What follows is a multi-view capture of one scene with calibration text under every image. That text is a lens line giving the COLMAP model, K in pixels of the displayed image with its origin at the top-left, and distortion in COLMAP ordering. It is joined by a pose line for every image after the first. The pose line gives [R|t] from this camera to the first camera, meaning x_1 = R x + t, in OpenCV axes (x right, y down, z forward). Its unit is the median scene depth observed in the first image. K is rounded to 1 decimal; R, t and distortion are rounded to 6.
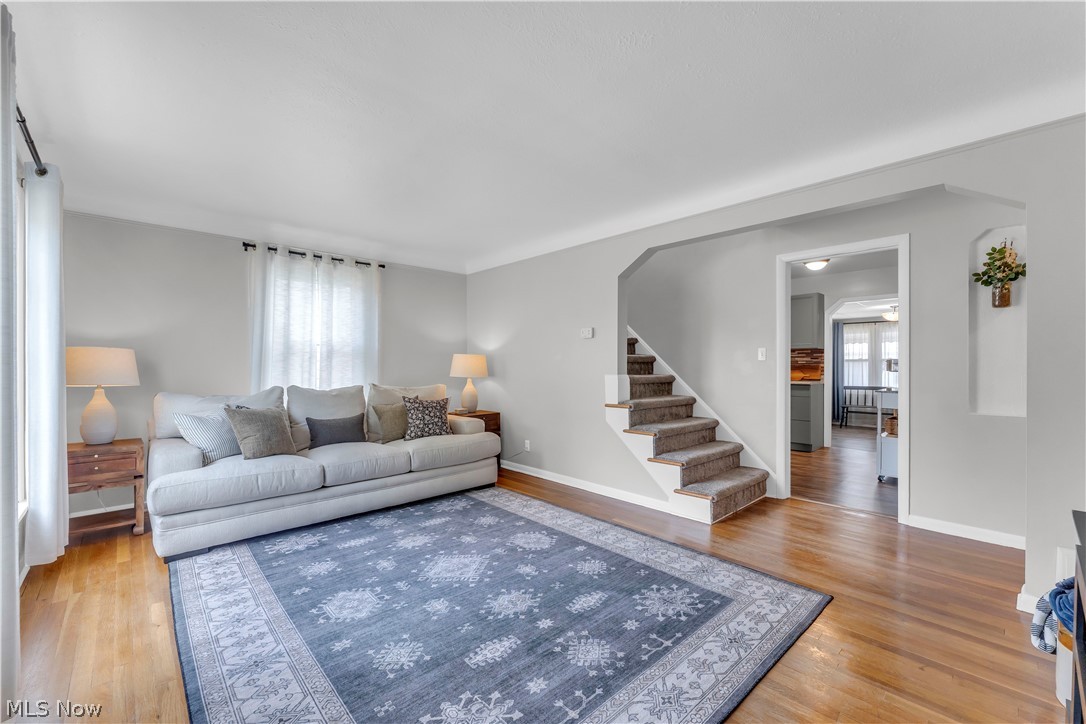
lens RADIAL K [[440.2, 0, 537.5], [0, 440.2, 368.3], [0, 0, 1]] dist [-0.000917, -0.000043]
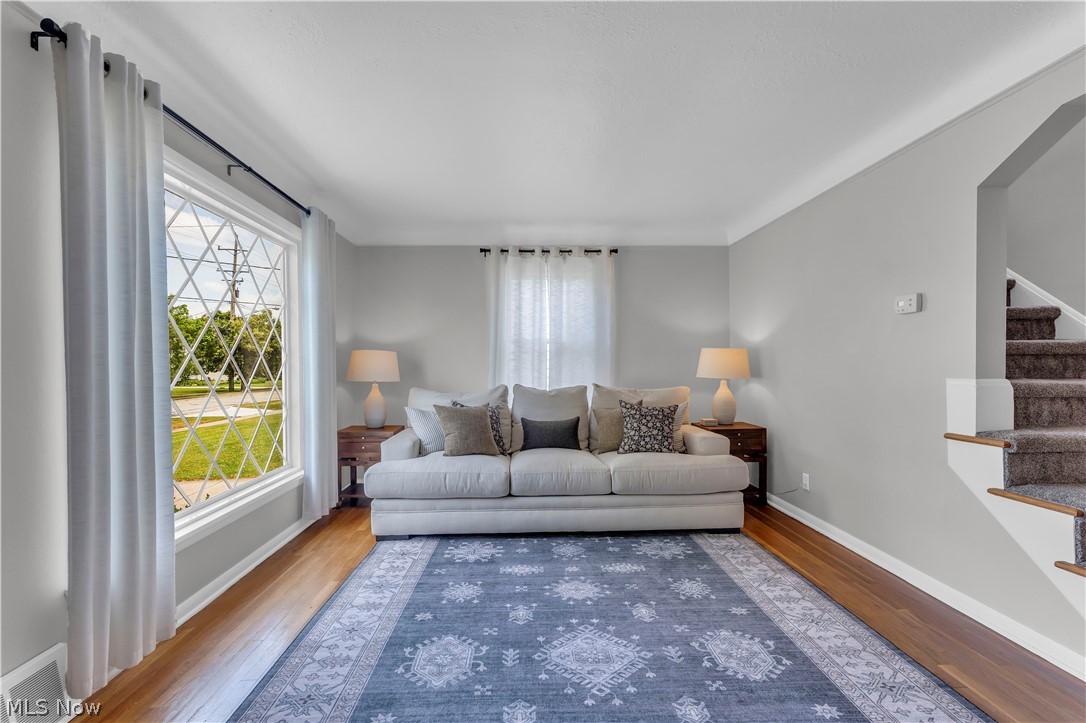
lens RADIAL K [[440.2, 0, 537.5], [0, 440.2, 367.8], [0, 0, 1]] dist [-0.000917, -0.000043]
pose [[0.758005, 0.000767, -0.652248, 0.148969], [0.001822, 0.999993, 0.003293, -0.001352], [0.652246, -0.003684, 0.757999, 0.317569]]
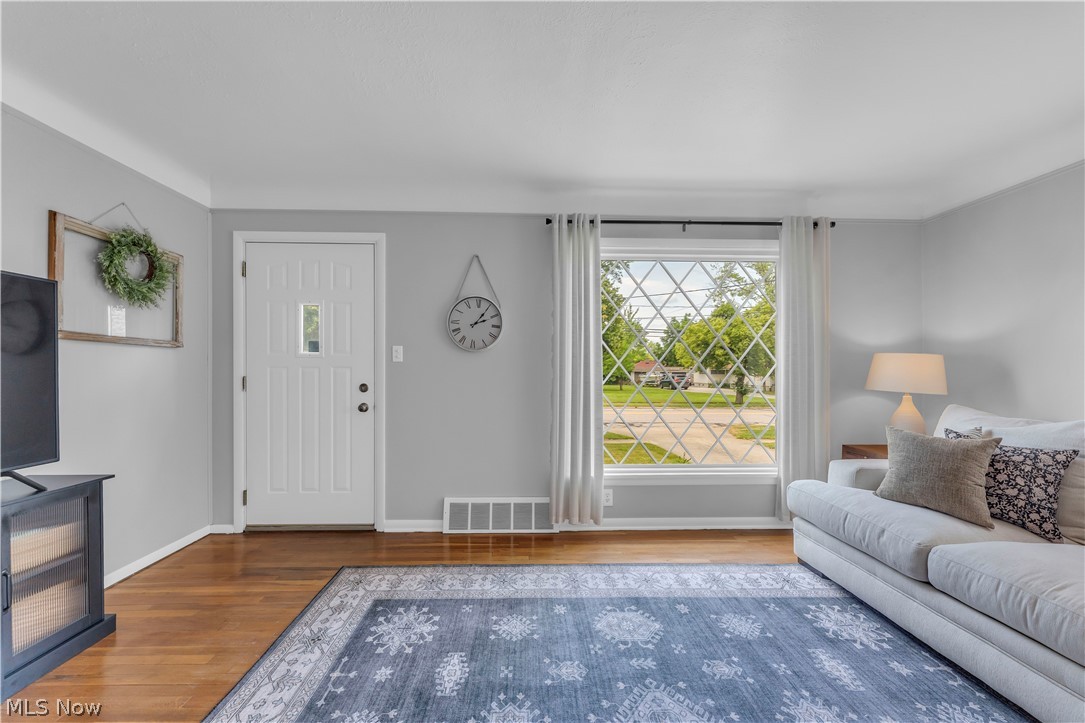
lens RADIAL K [[458.6, 0, 539.7], [0, 458.6, 369.5], [0, 0, 1]] dist [-0.000074, -0.000136]
pose [[-0.656943, -0.001960, -0.753937, 0.274595], [-0.008735, 0.999949, 0.005013, -0.006740], [0.753889, 0.009879, -0.656927, 0.944909]]
